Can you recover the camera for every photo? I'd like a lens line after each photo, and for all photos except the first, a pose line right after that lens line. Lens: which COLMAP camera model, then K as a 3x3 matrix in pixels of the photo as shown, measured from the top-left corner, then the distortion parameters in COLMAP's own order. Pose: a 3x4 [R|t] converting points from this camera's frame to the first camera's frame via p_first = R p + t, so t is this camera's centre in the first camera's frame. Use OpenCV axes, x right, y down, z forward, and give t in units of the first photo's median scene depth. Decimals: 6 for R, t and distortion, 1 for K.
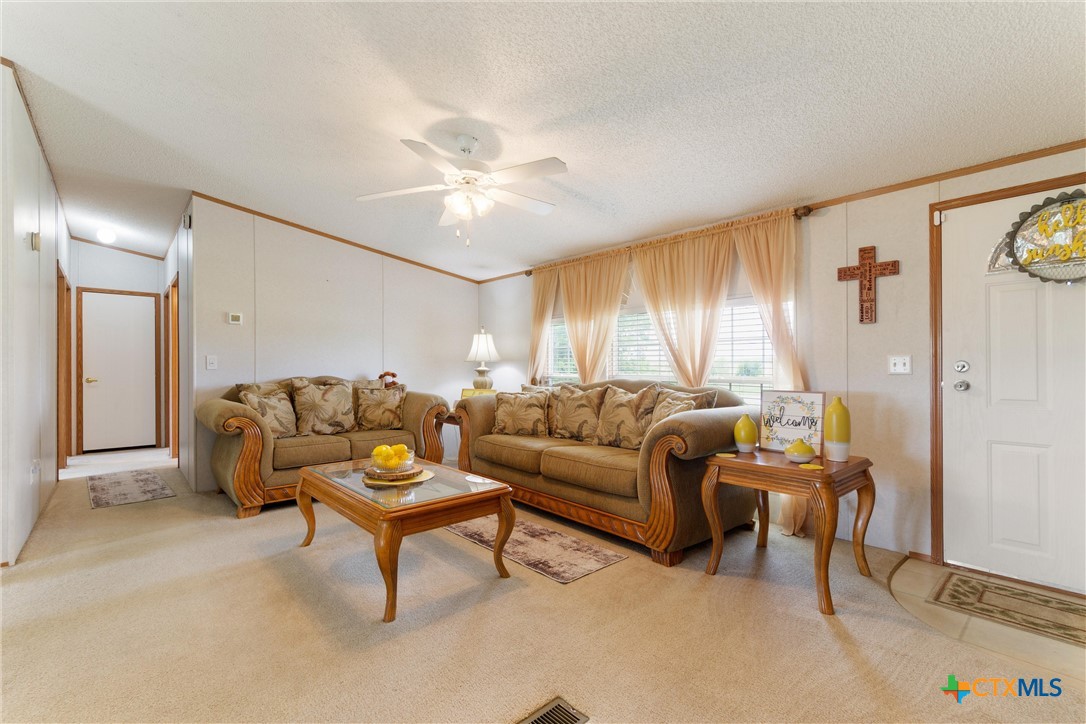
lens RADIAL K [[494.5, 0, 534.1], [0, 494.5, 372.3], [0, 0, 1]] dist [-0.001026, 0.001152]
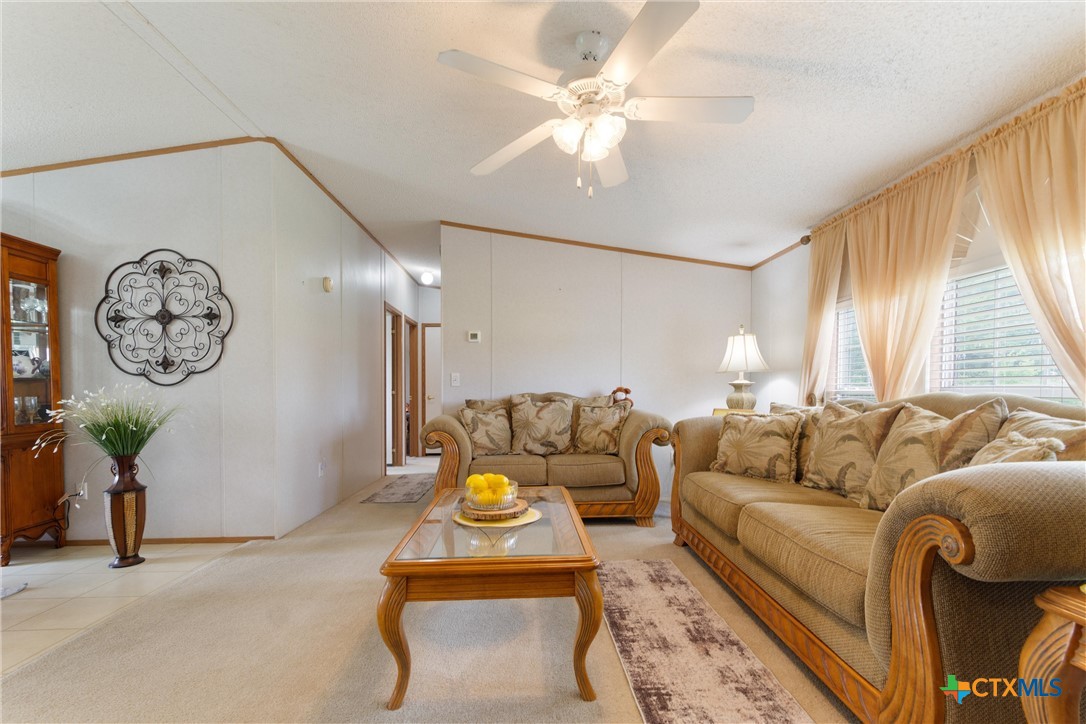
lens RADIAL K [[494.5, 0, 564.9], [0, 494.5, 407.8], [0, 0, 1]] dist [-0.001026, 0.001152]
pose [[0.774730, 0.013158, -0.632155, 0.209937], [0.003083, 0.999693, 0.024585, 0.016106], [0.632284, -0.020996, 0.774452, 0.328566]]
